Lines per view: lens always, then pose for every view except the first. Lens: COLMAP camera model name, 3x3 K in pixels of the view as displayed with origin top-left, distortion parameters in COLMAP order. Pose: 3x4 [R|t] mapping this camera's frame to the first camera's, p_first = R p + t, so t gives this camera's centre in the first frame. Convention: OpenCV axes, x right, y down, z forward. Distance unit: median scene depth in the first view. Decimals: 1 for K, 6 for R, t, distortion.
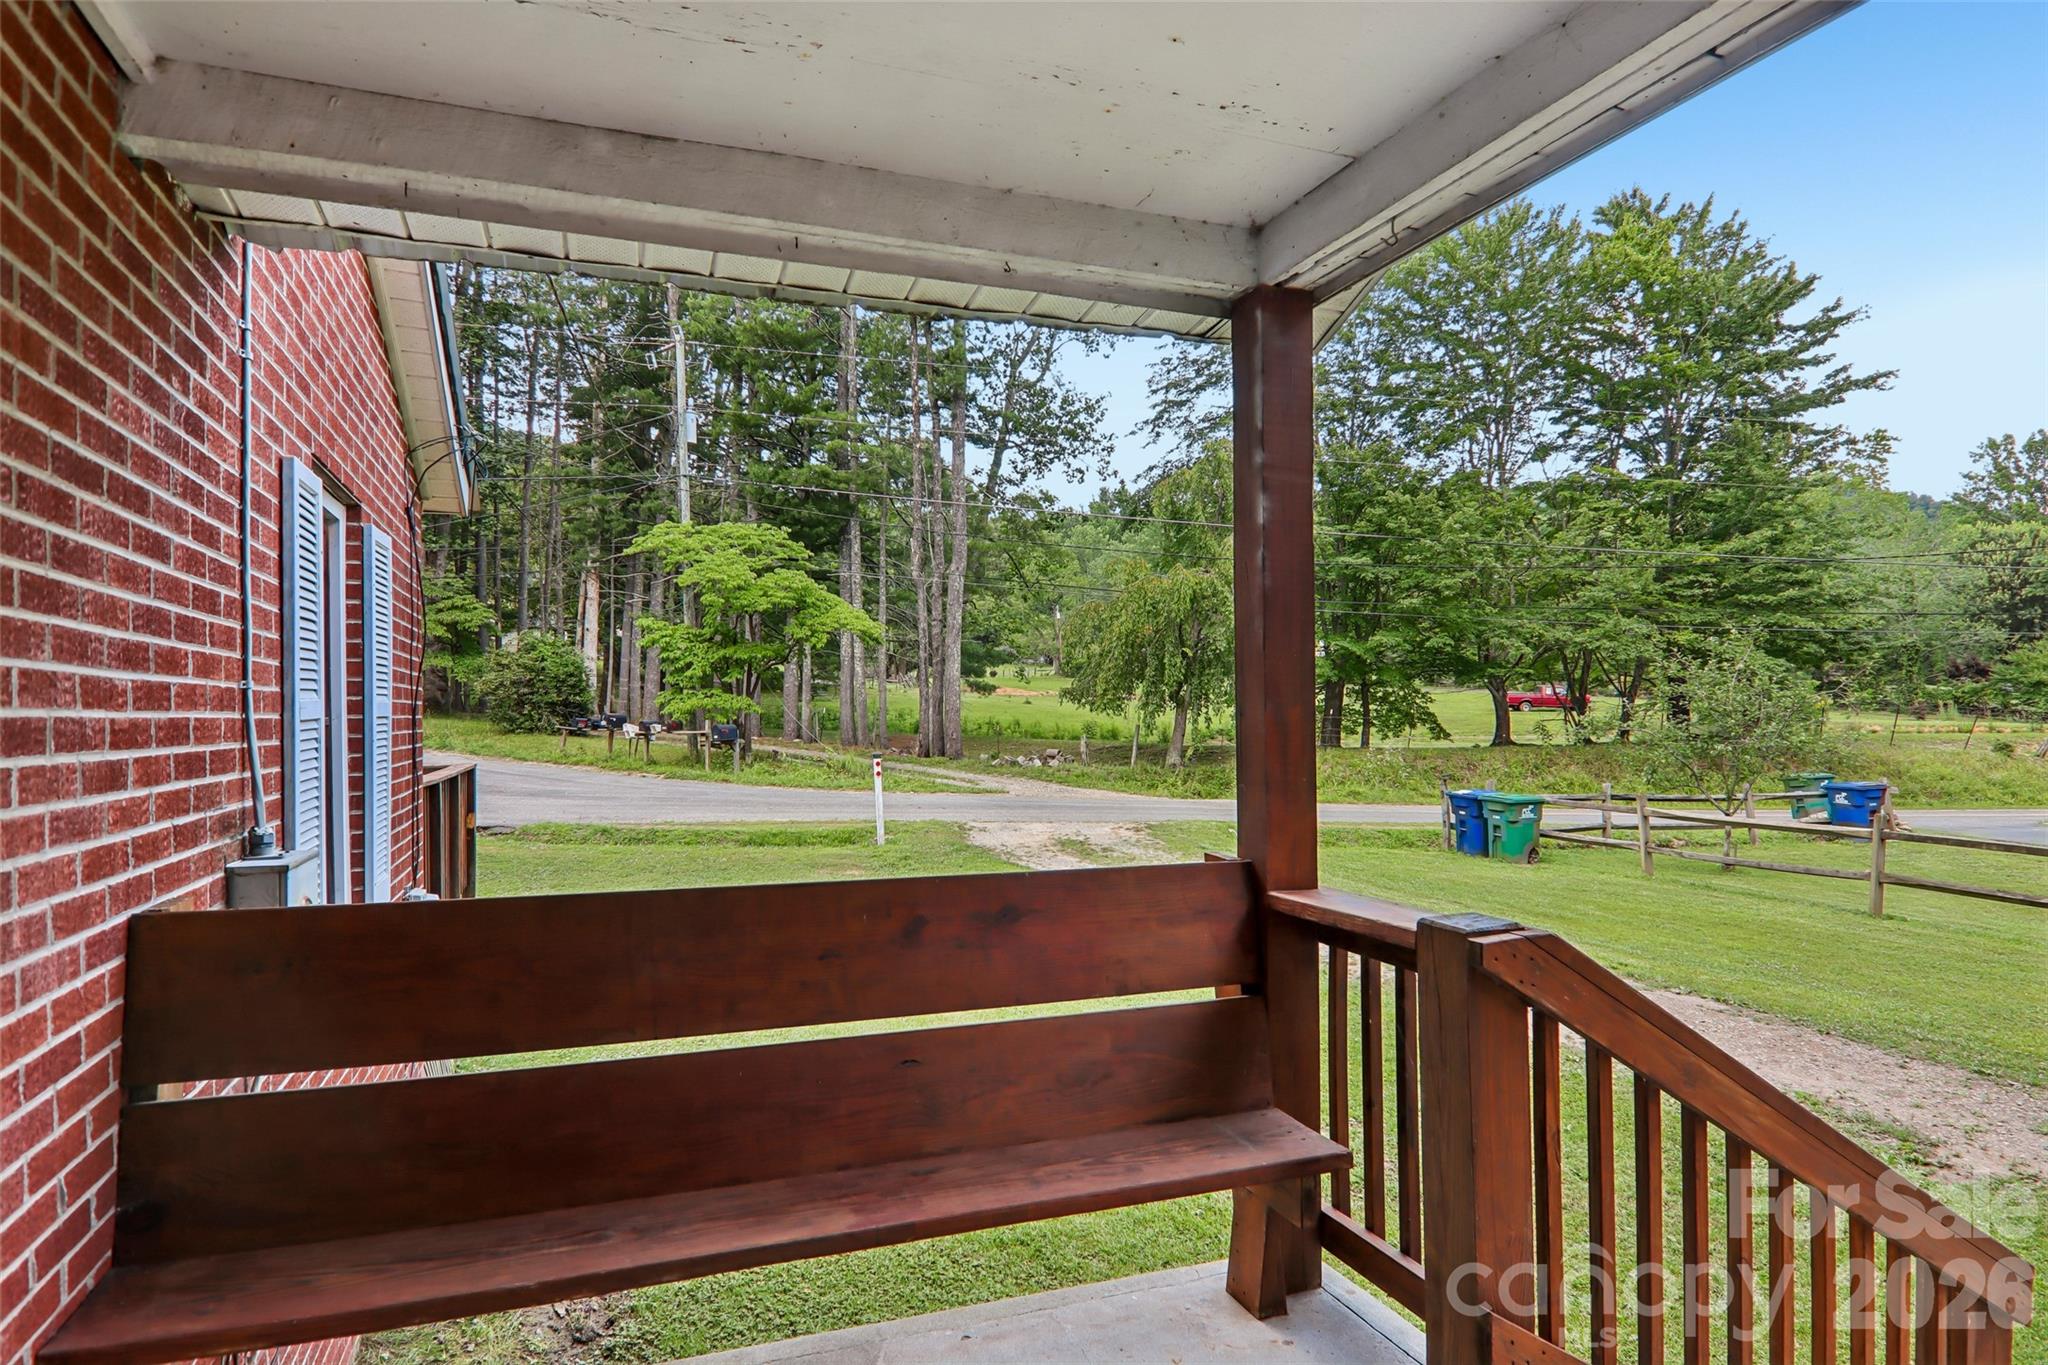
lens RADIAL K [[1132.7, 0, 1022.1], [0, 1132.7, 701.9], [0, 0, 1]] dist [-0.001762, -0.014065]
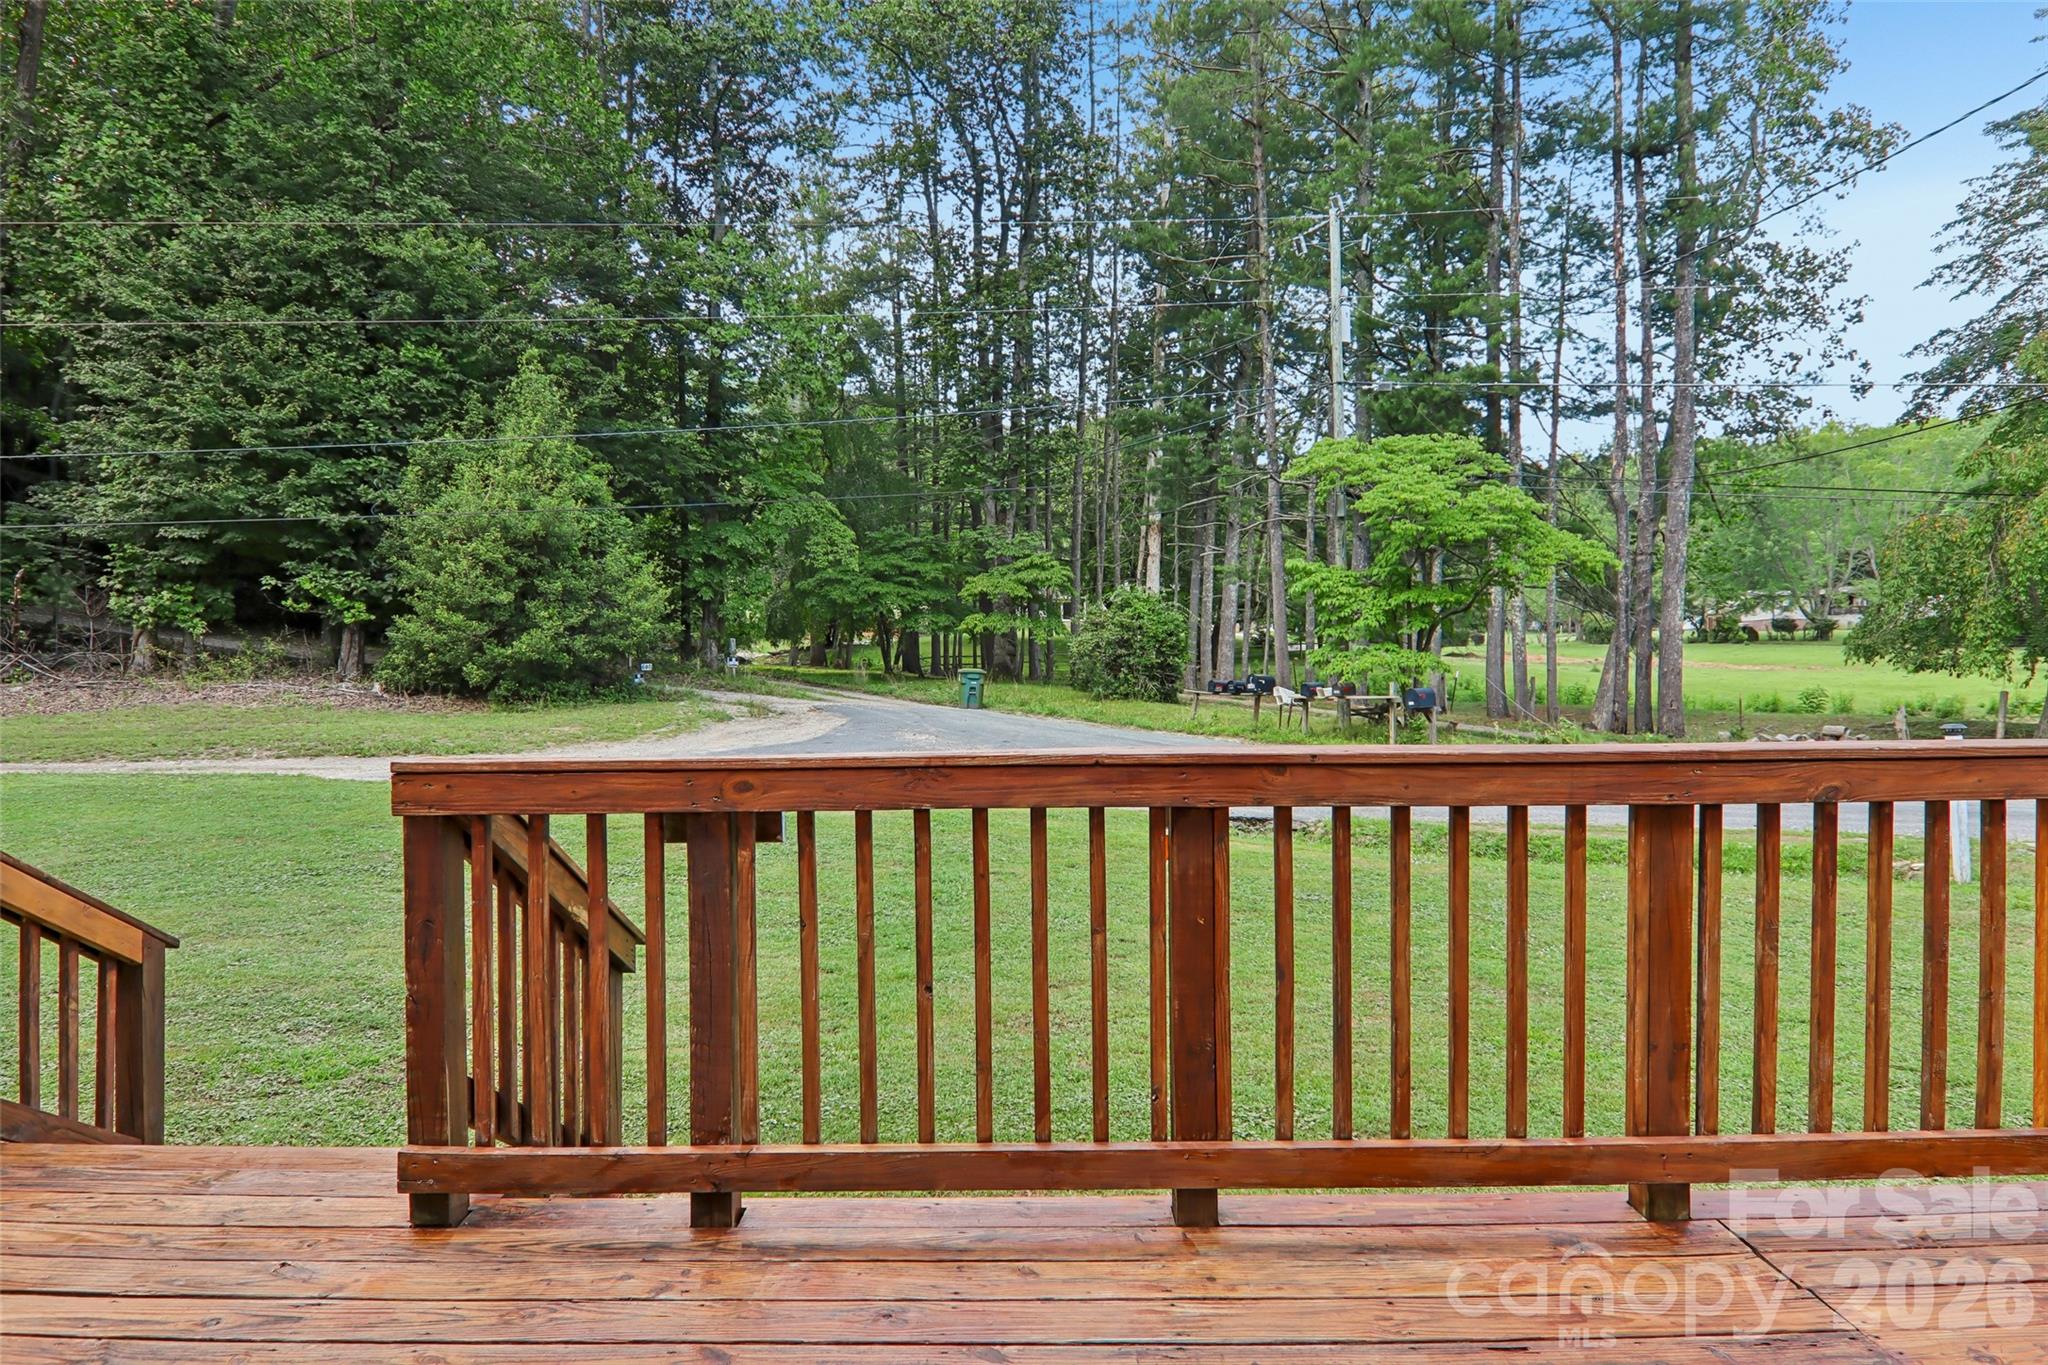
lens RADIAL K [[1132.7, 0, 1022.1], [0, 1132.7, 701.9], [0, 0, 1]] dist [-0.001762, -0.014065]
pose [[0.927120, 0.007124, -0.374697, -0.177124], [0.001941, 0.999715, 0.023809, 0.008264], [0.374760, -0.022801, 0.926842, 0.136566]]
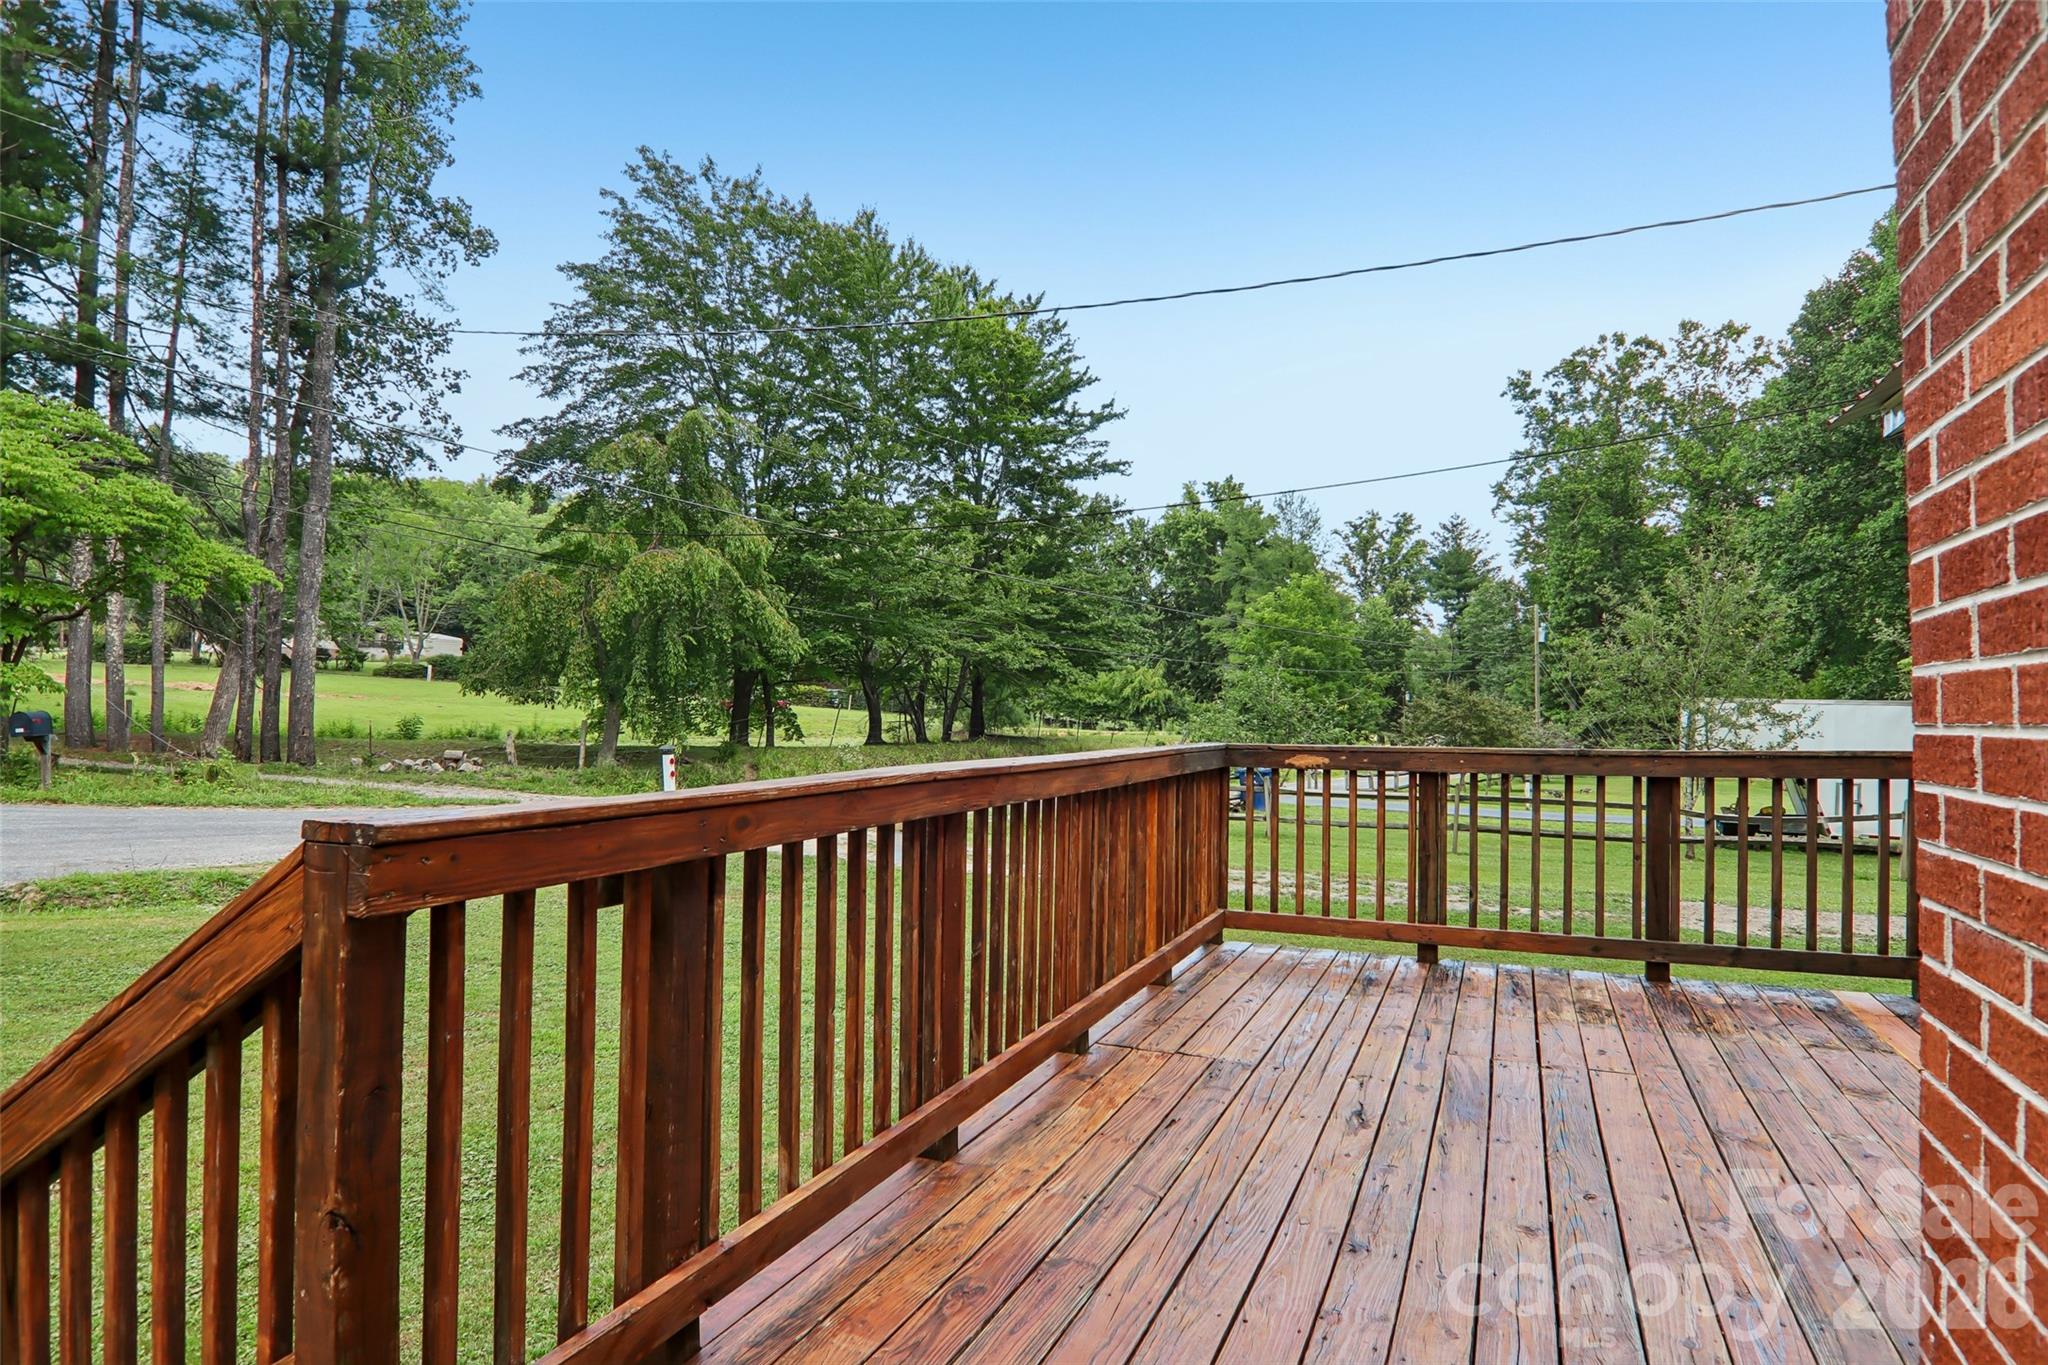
lens RADIAL K [[1126.9, 0, 1020.5], [0, 1126.9, 696.1], [0, 0, 1]] dist [0.032871, -0.048956]
pose [[0.705728, 0.027346, 0.707955, -0.249985], [-0.020987, 0.999623, -0.017691, 0.008710], [-0.708172, -0.002373, 0.706036, 0.145514]]
